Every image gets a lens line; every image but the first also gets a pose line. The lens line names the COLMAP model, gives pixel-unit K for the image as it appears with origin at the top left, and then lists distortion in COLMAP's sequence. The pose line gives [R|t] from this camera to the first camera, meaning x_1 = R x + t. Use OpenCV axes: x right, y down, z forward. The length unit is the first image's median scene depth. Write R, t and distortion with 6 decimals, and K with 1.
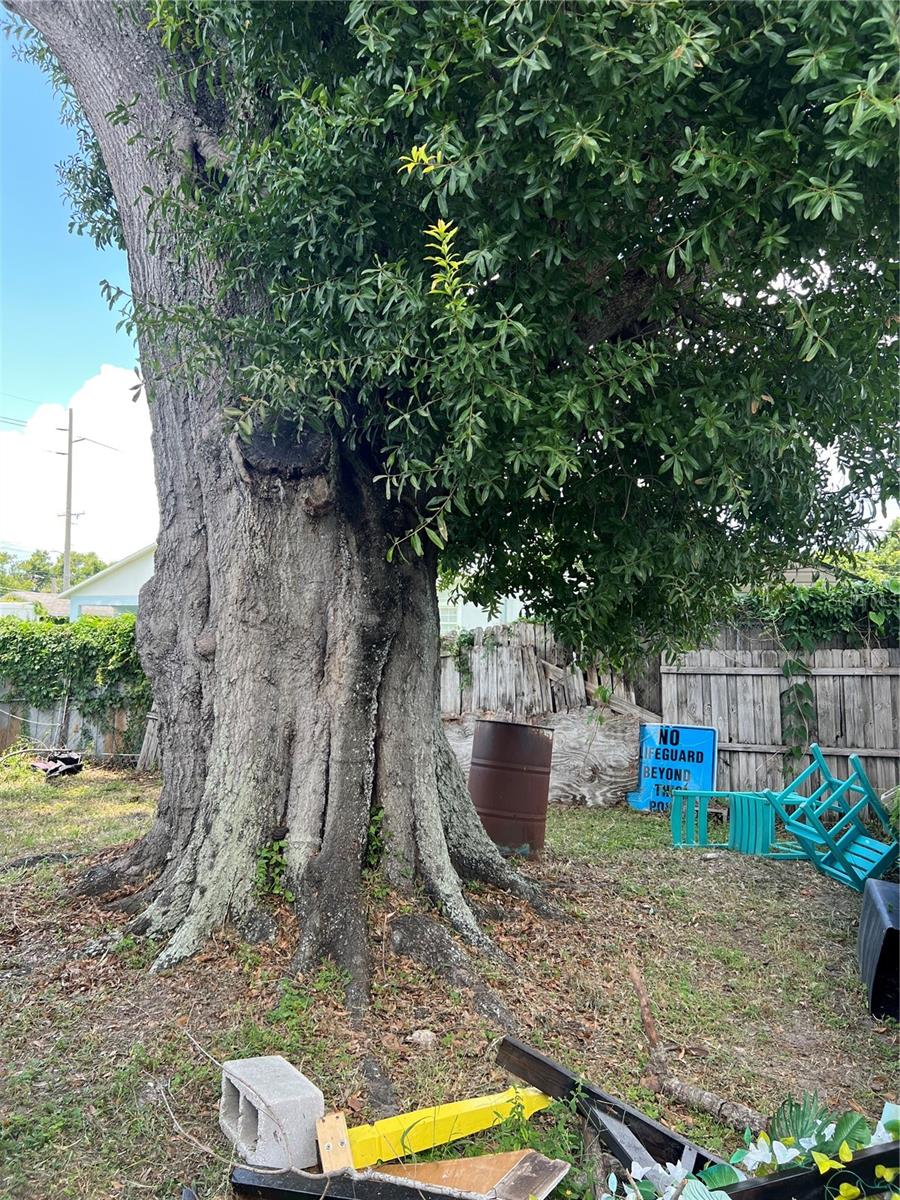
lens RADIAL K [[889.9, 0, 454.1], [0, 889.9, 601.5], [0, 0, 1]] dist [0.031685, -0.052860]
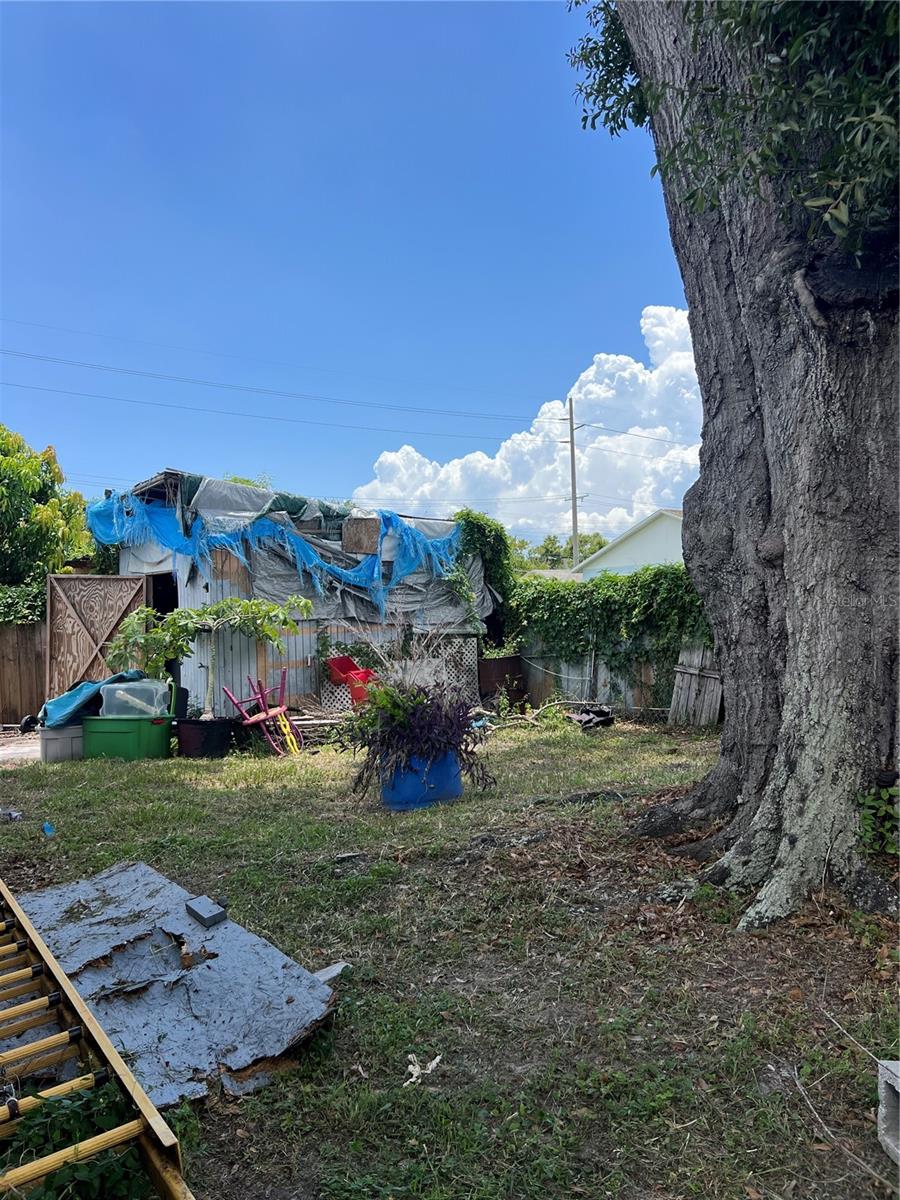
lens RADIAL K [[889.9, 0, 439.8], [0, 889.9, 595.2], [0, 0, 1]] dist [0.031685, -0.052860]
pose [[0.846528, -0.052738, -0.529726, -0.103417], [0.062023, 0.998075, -0.000250, 0.075373], [0.528719, -0.032644, 0.848169, 0.134654]]
